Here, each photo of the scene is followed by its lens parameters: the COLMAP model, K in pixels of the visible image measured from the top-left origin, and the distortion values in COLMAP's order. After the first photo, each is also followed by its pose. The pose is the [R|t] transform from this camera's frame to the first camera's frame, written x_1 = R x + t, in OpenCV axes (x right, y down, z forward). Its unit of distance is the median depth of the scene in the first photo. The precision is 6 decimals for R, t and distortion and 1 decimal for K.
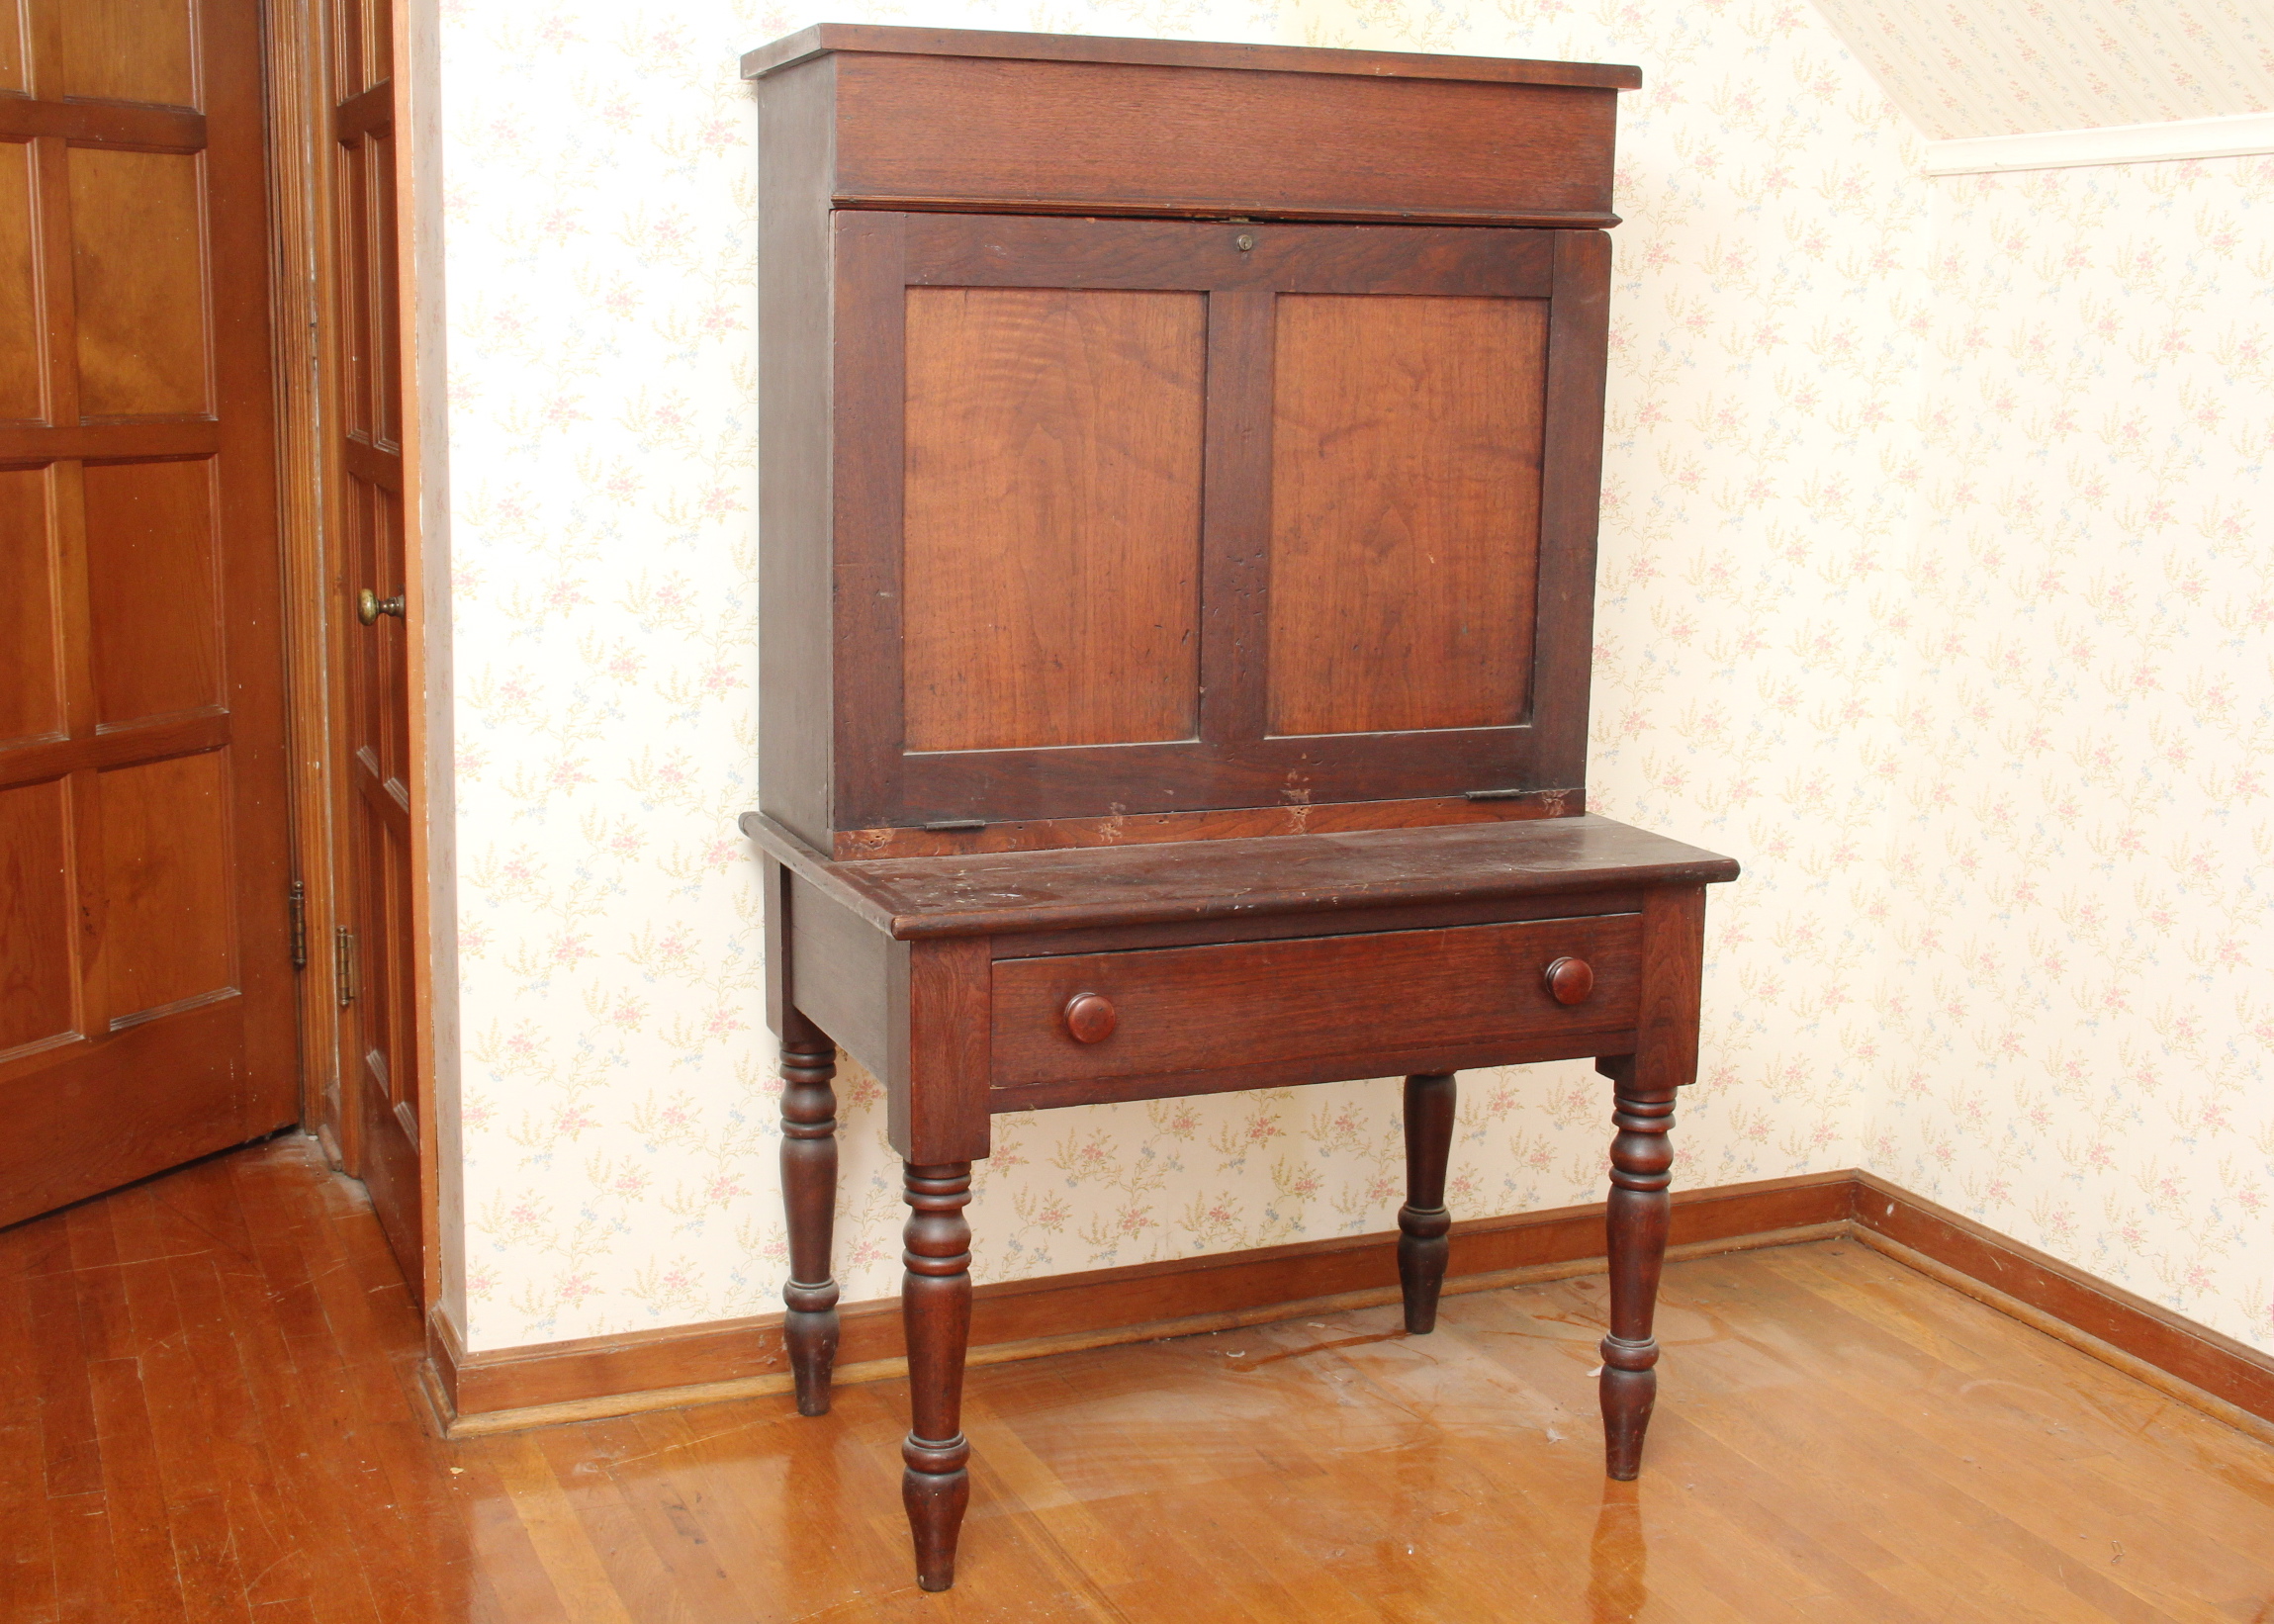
lens RADIAL K [[2750.1, 0, 1130.2], [0, 2750.1, 795.9], [0, 0, 1]] dist [0.013476, 0.000000]
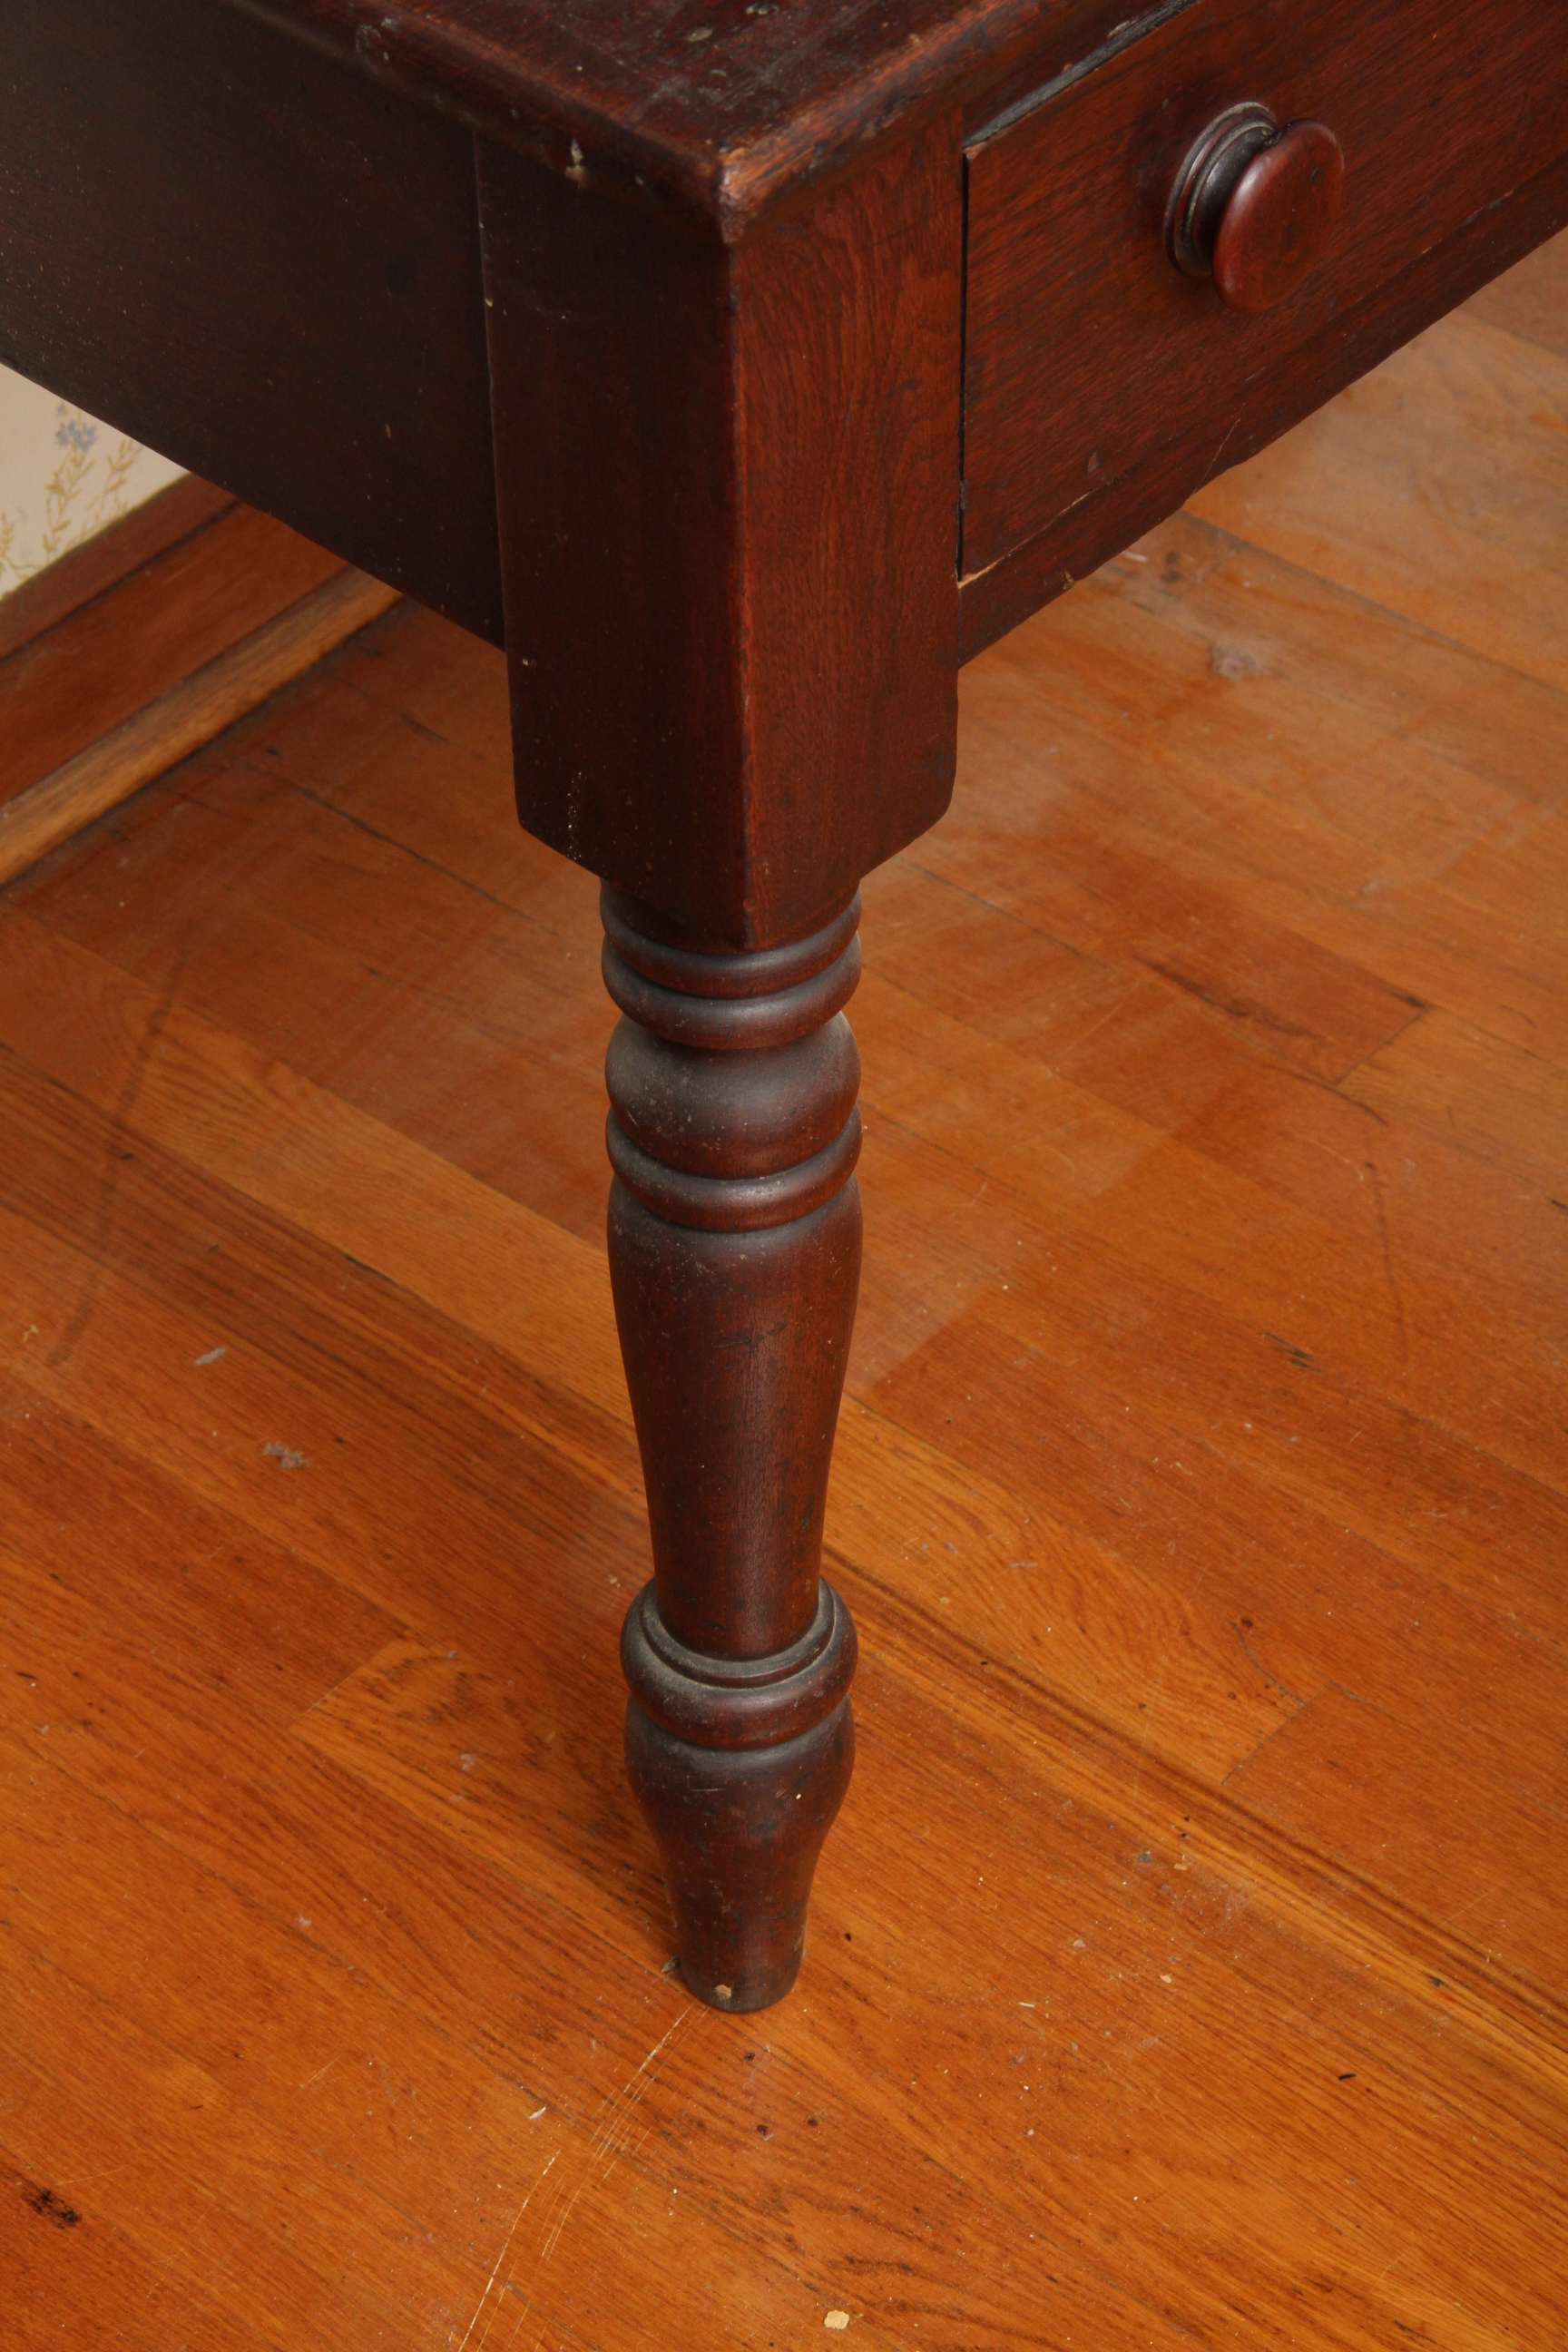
lens RADIAL K [[6296.6, 0, 779.2], [0, 6296.6, 1176.0], [0, 0, 1]] dist [0.448582, 0.000000]
pose [[0.893731, -0.318308, 0.316109, -0.236607], [0.092703, 0.820487, 0.564099, -0.160121], [-0.438920, -0.474848, 0.762803, 0.469297]]
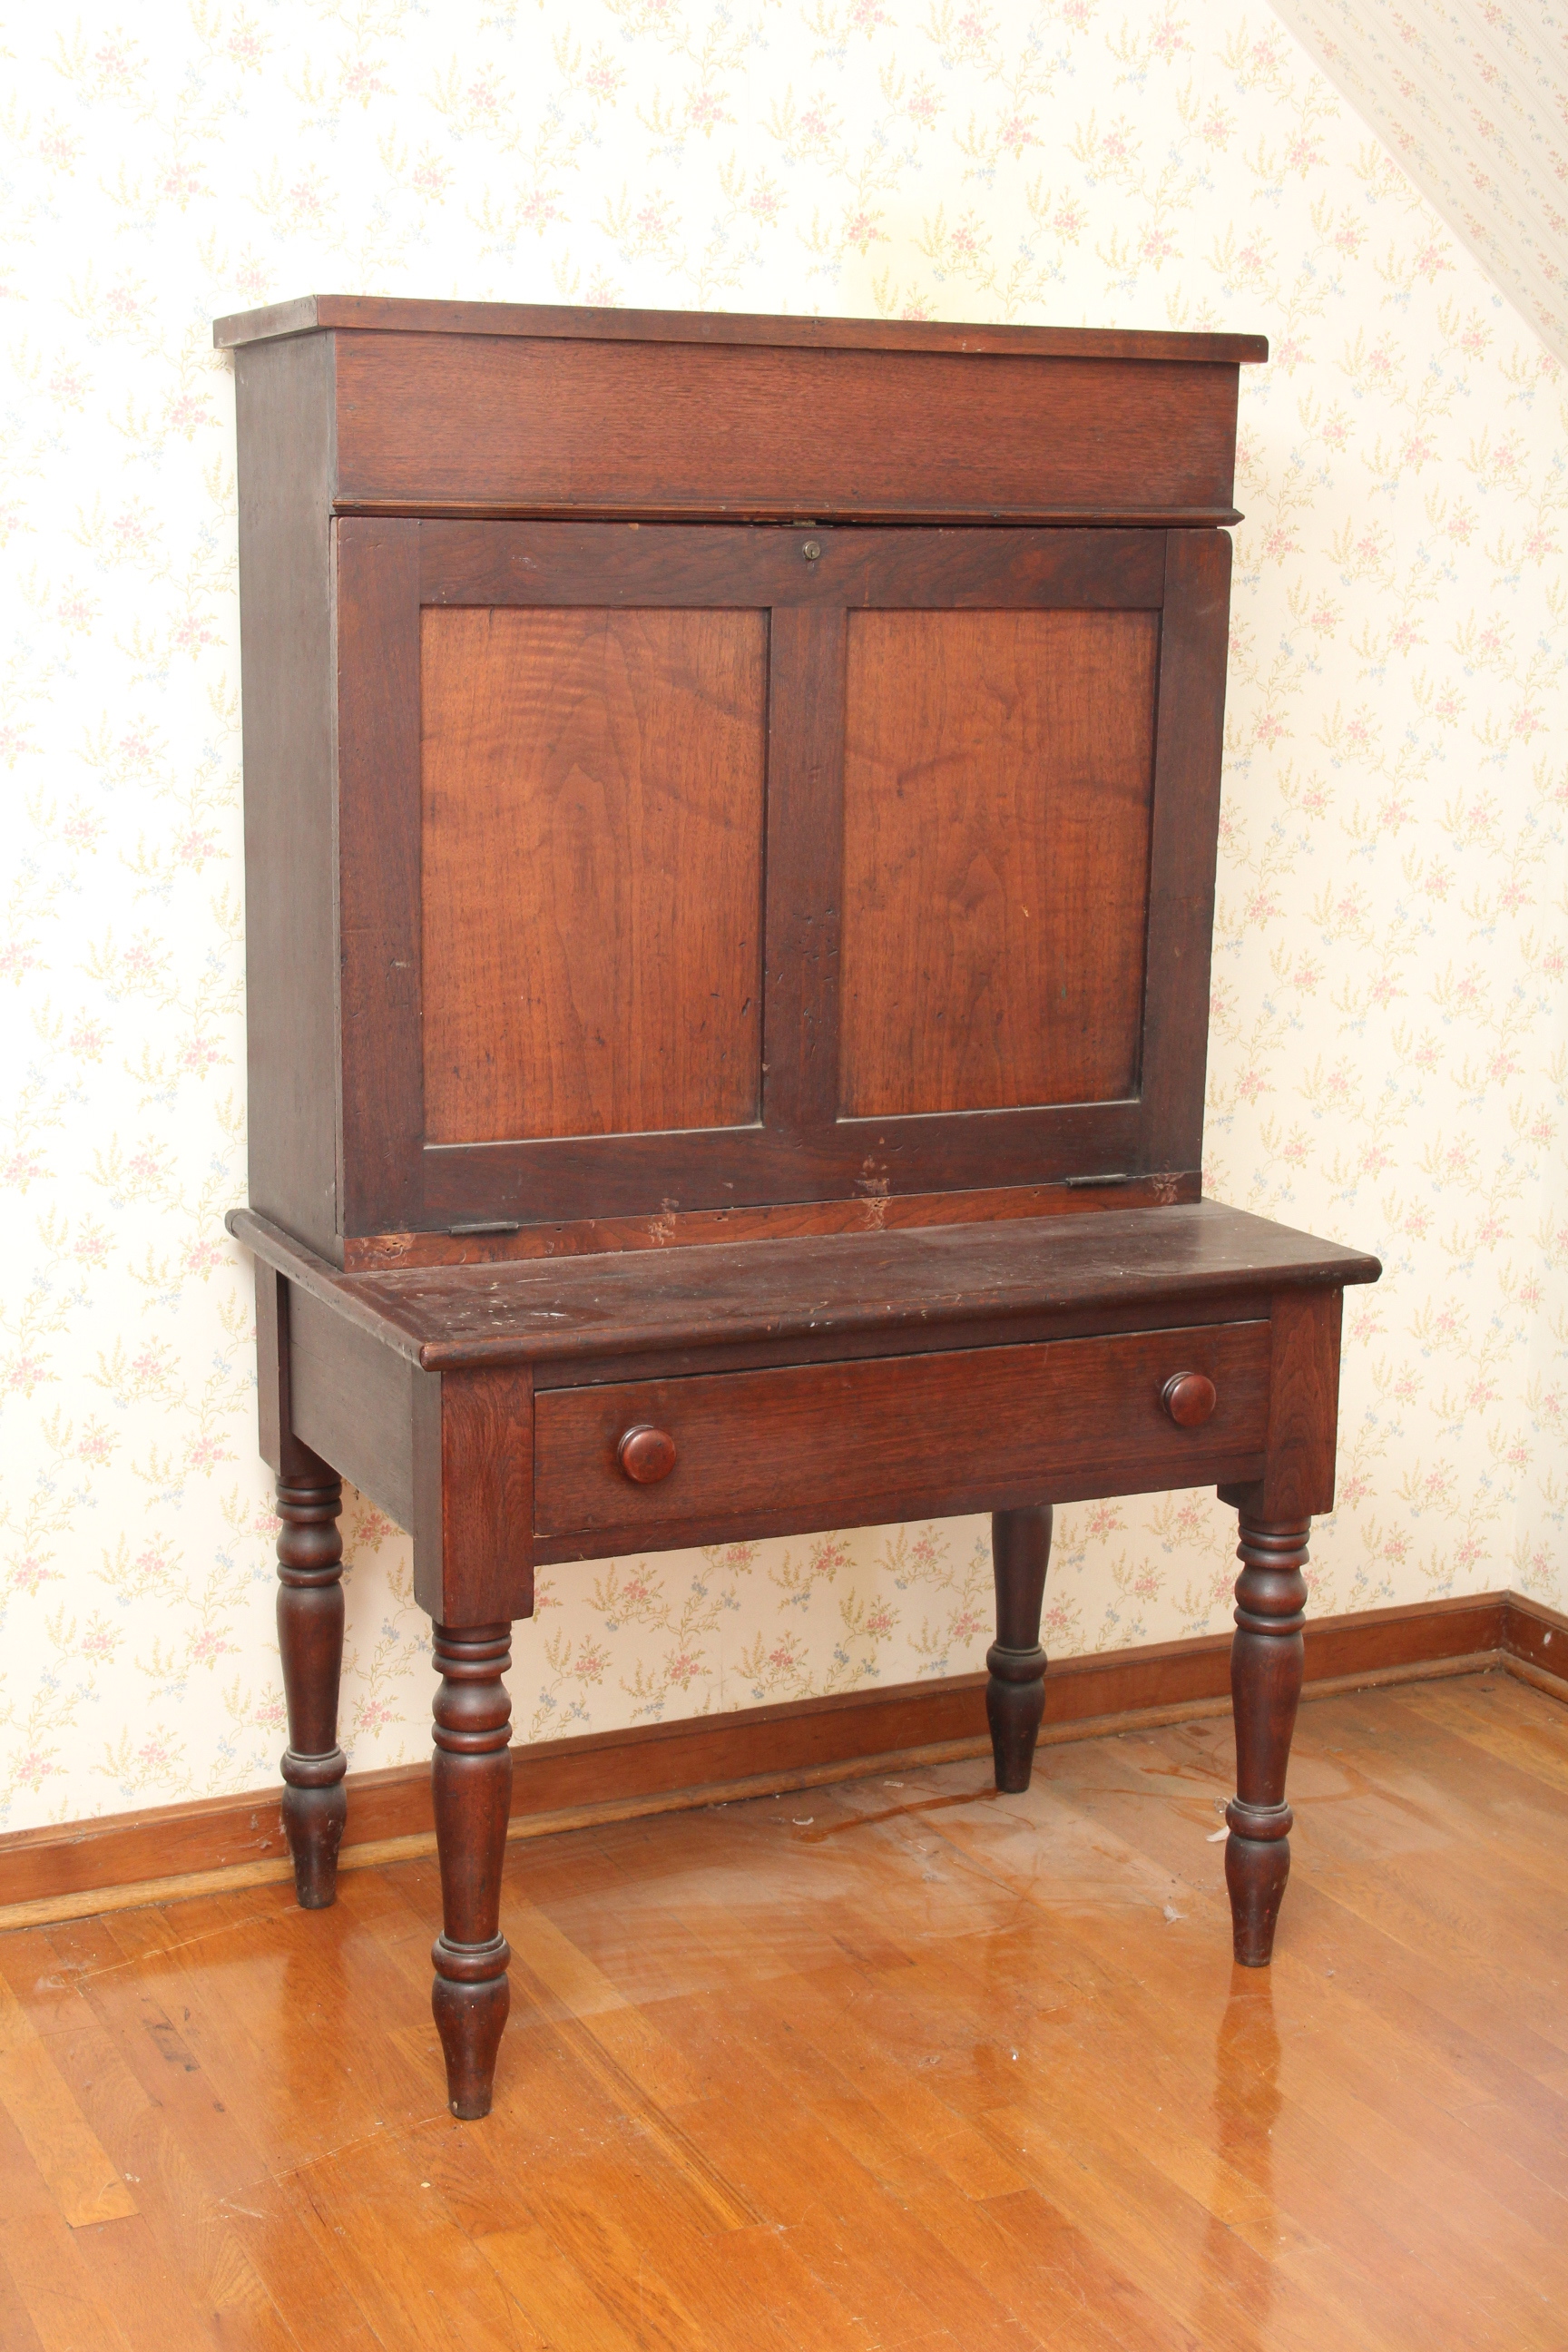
lens RADIAL K [[3259.9, 0, 781.1], [0, 3259.9, 1184.3], [0, 0, 1]] dist [0.154921, 0.000000]
pose [[0.998735, -0.009787, 0.049320, -0.019729], [0.008528, 0.999634, 0.025664, -0.027487], [-0.049554, -0.025211, 0.998453, -0.030288]]
